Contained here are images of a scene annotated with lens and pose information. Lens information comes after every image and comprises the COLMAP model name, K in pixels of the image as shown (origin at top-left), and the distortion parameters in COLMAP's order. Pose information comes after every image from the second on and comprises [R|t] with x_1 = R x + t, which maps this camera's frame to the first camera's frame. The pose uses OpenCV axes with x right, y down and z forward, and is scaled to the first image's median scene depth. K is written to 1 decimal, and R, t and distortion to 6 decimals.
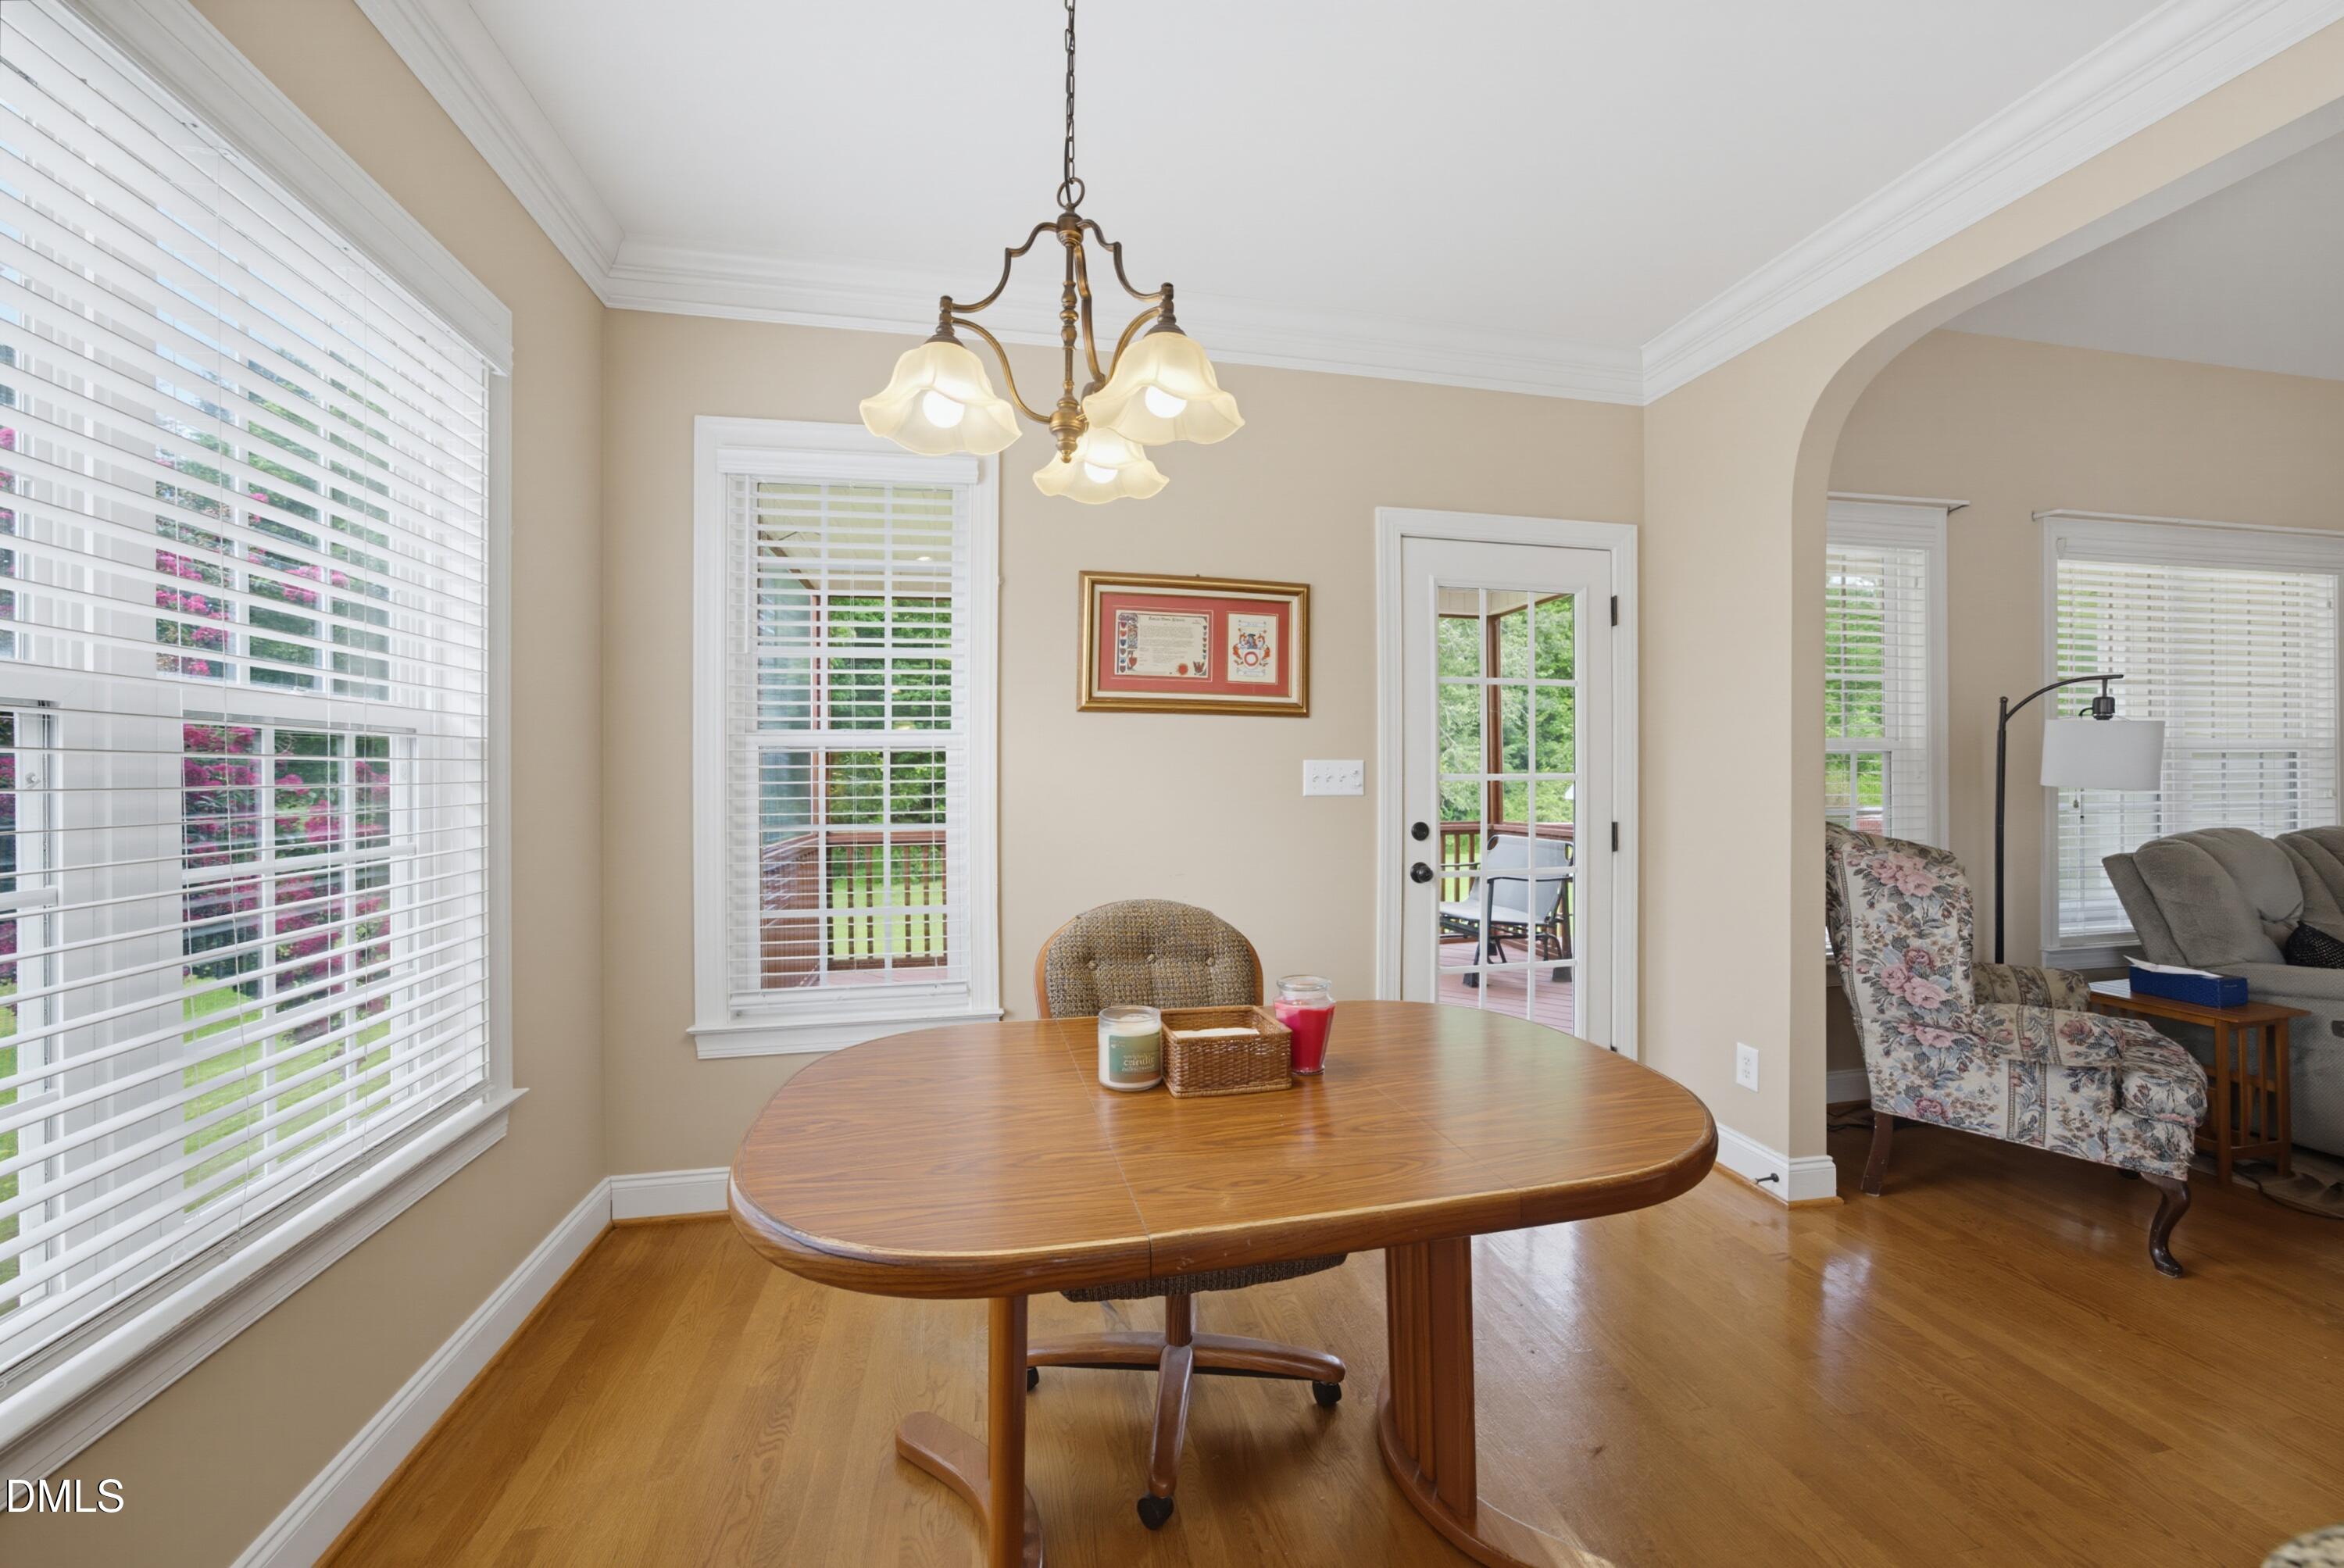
lens RADIAL K [[929.0, 0, 1185.8], [0, 929.0, 784.2], [0, 0, 1]] dist [-0.039006, 0.019172]
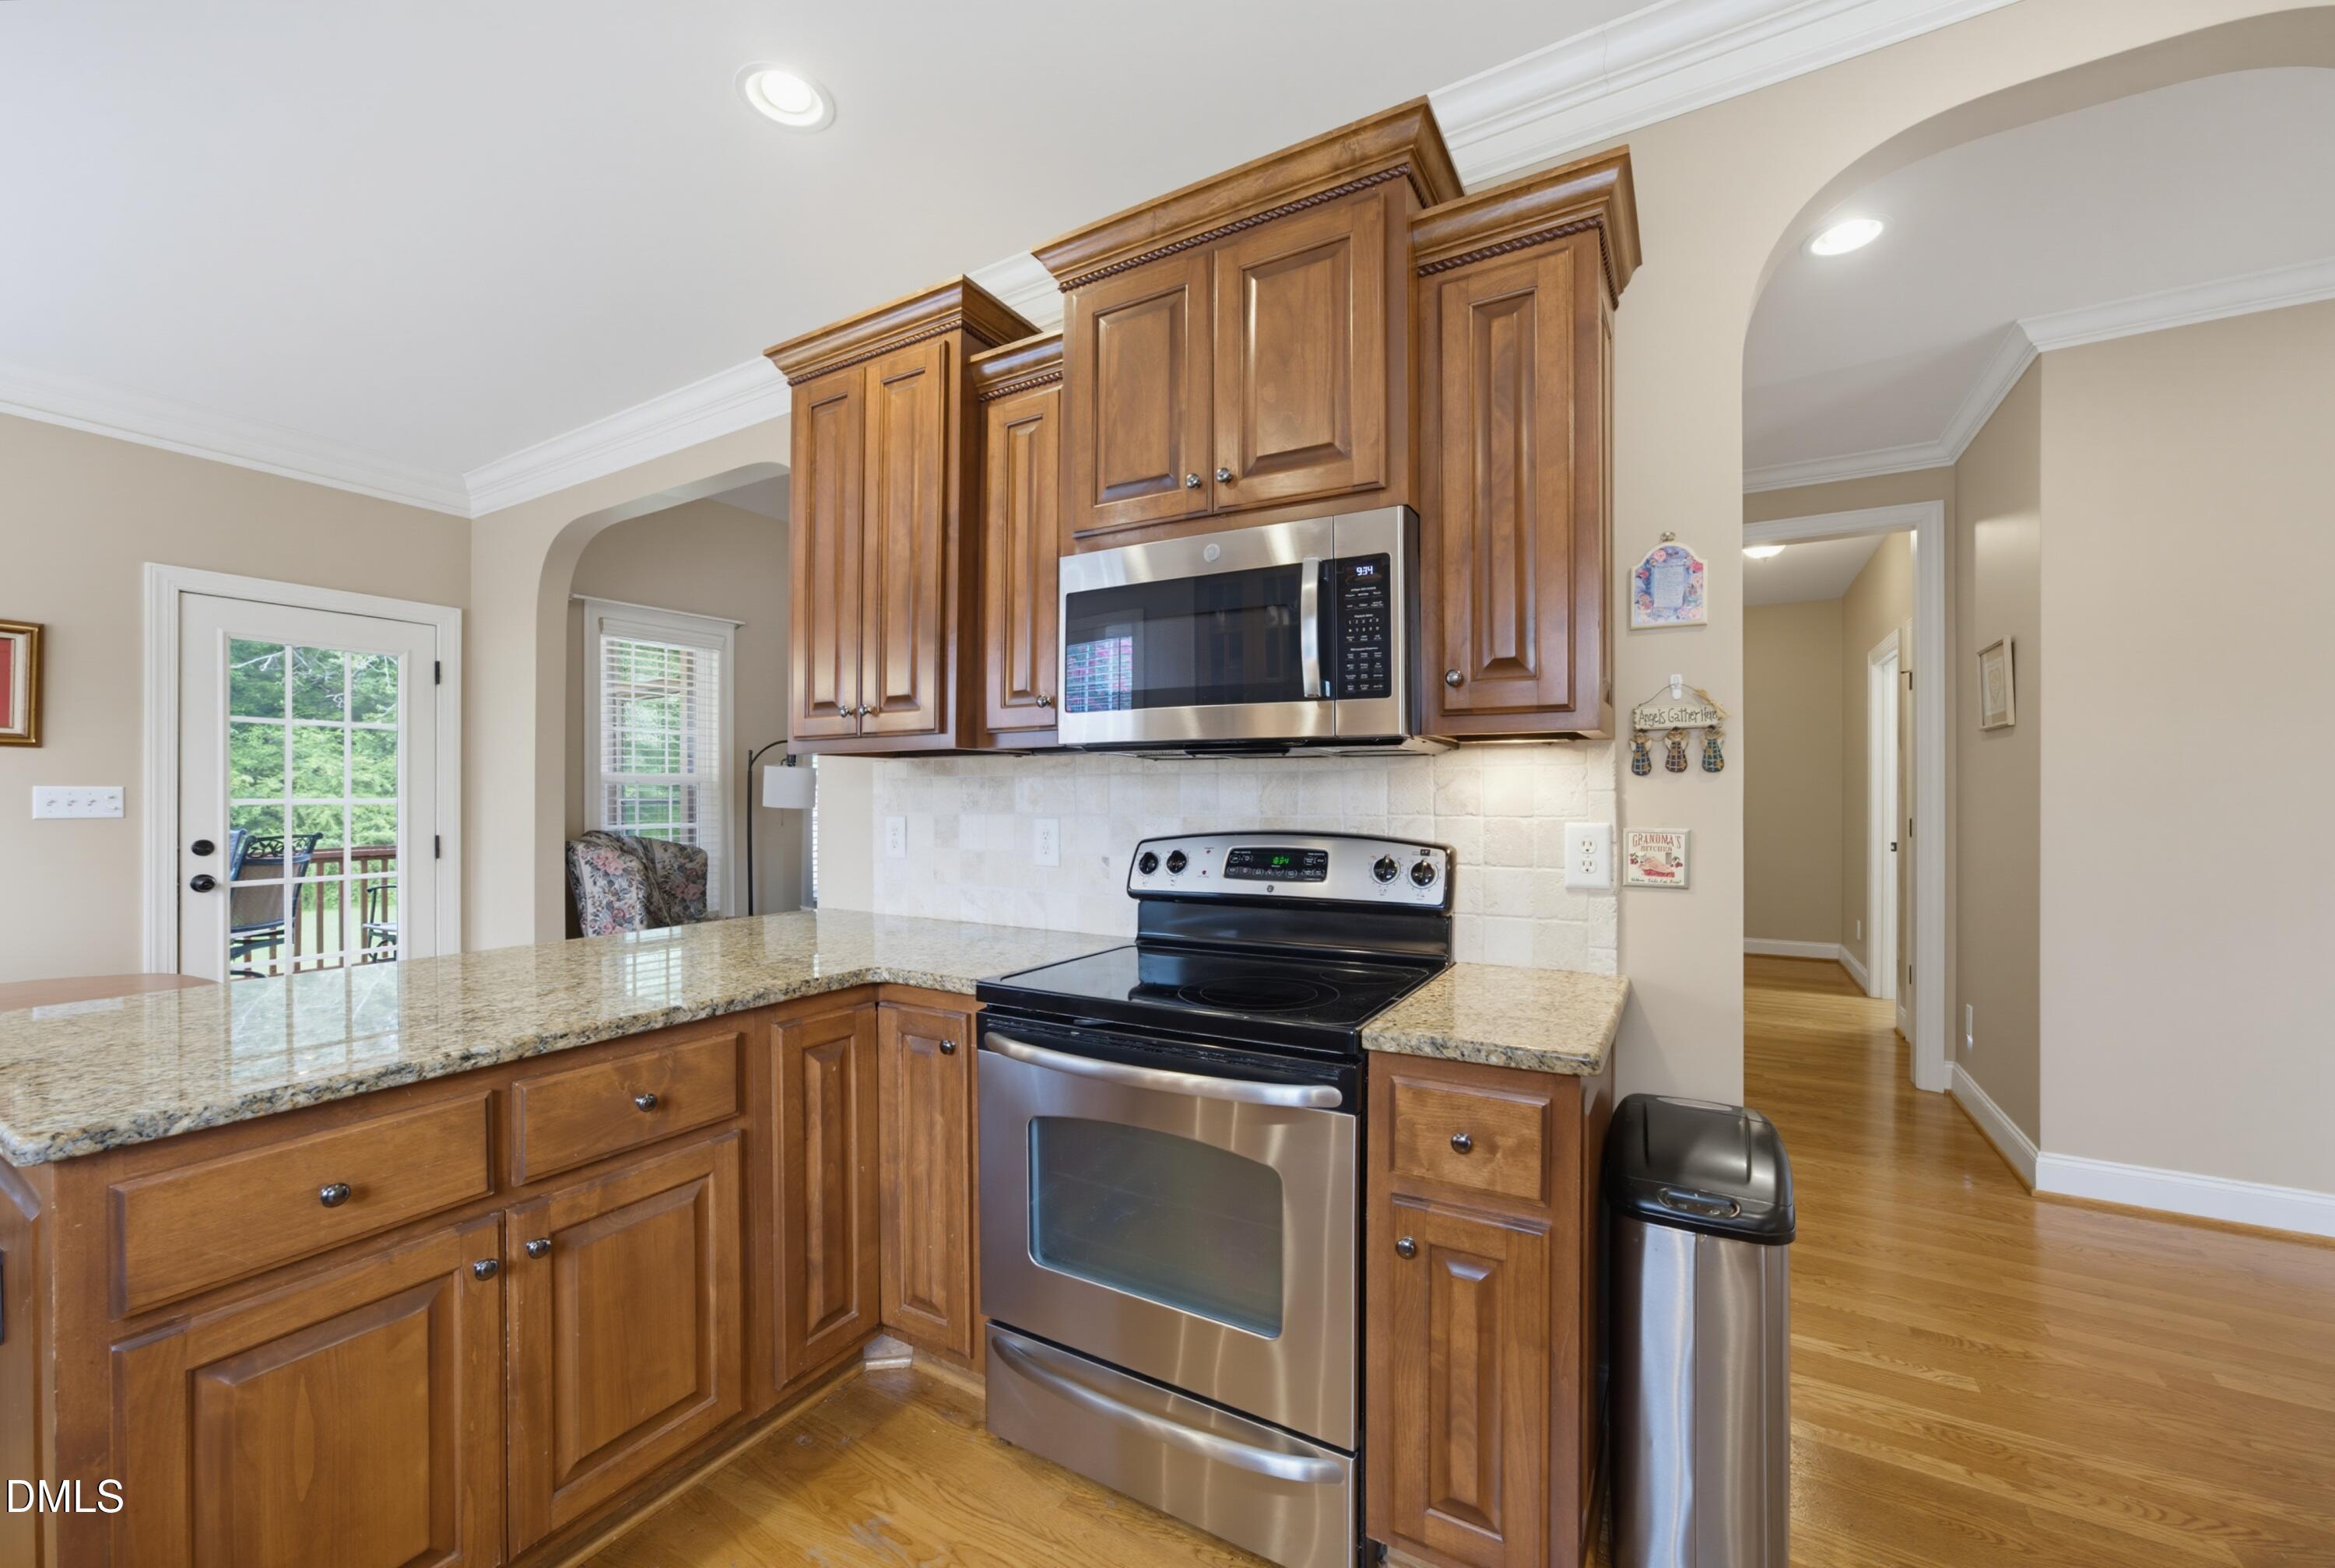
lens RADIAL K [[916.4, 0, 1167.7], [0, 916.4, 796.4], [0, 0, 1]] dist [-0.026696, 0.011400]
pose [[0.679143, 0.004969, 0.733990, 0.260834], [0.006734, 0.999893, -0.012999, 0.010919], [-0.733976, 0.013771, 0.679036, -0.706794]]
